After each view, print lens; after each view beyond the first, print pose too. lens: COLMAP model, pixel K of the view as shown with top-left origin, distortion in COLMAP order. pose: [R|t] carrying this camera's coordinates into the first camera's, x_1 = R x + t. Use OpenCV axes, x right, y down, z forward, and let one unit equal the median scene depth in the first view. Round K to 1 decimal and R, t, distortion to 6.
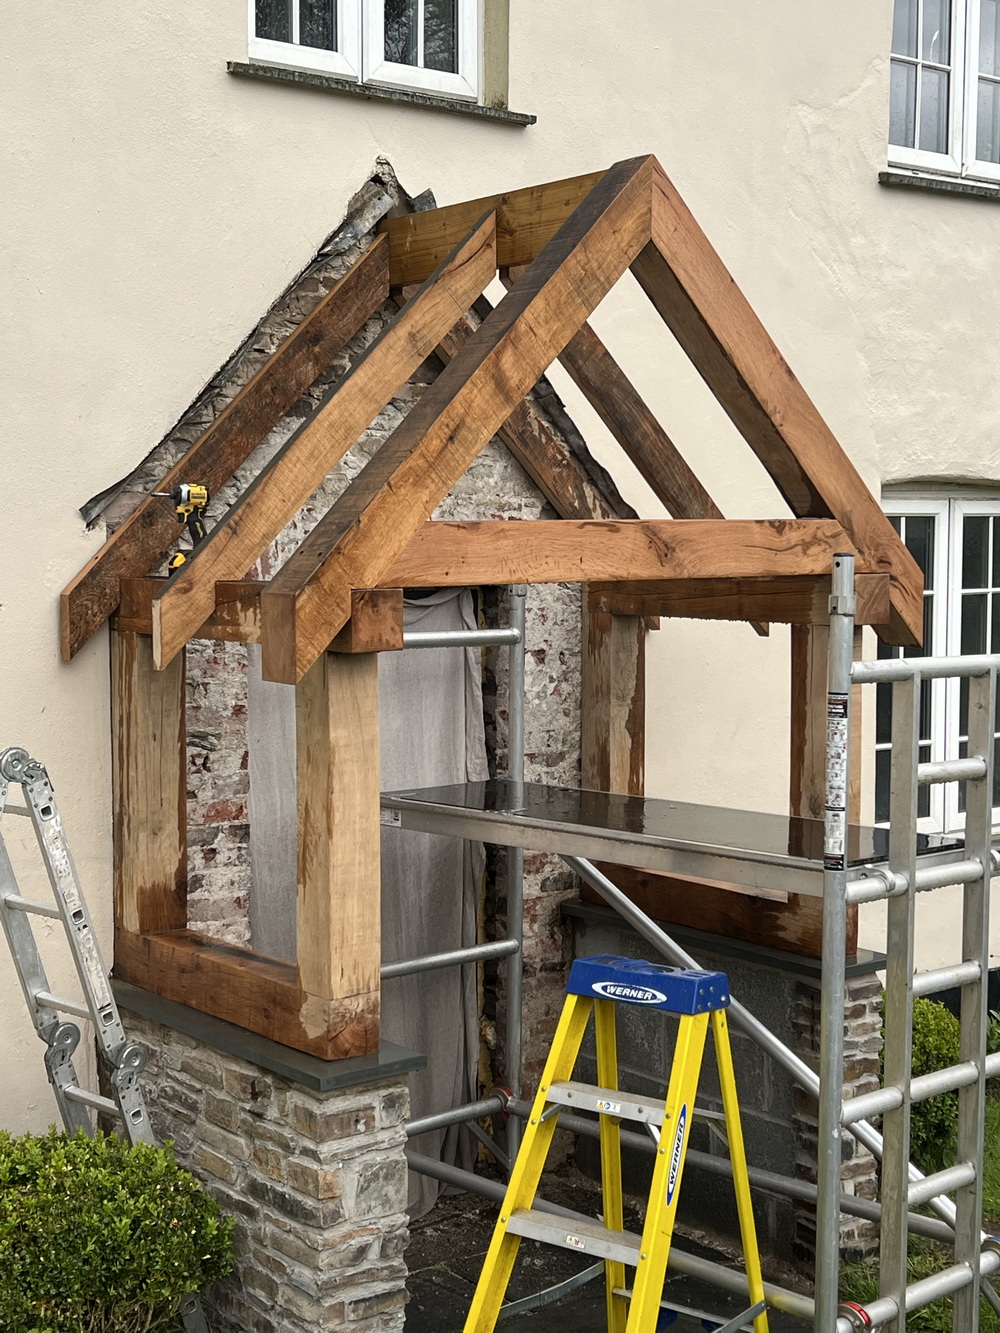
lens RADIAL K [[1914.1, 0, 499.1], [0, 1914.1, 670.7], [0, 0, 1]] dist [0.020166, 0.000000]
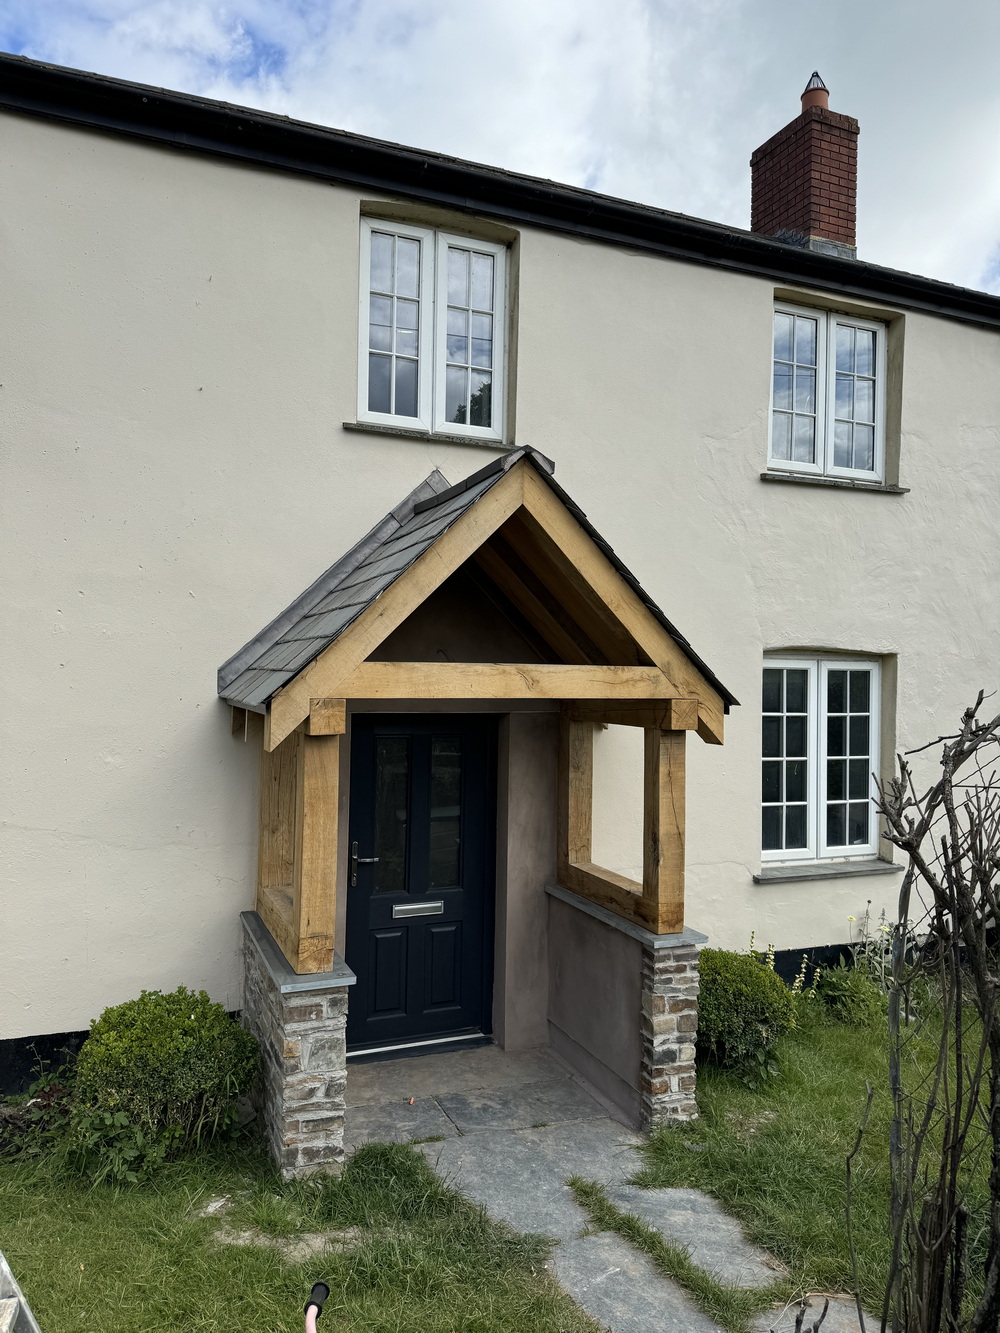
lens RADIAL K [[930.8, 0, 502.5], [0, 930.8, 657.1], [0, 0, 1]] dist [0.009352, -0.003796]
pose [[0.964669, 0.012001, -0.263190, 0.244809], [-0.036675, 0.995353, -0.089037, -0.010548], [0.260898, 0.095543, 0.960627, 0.170597]]
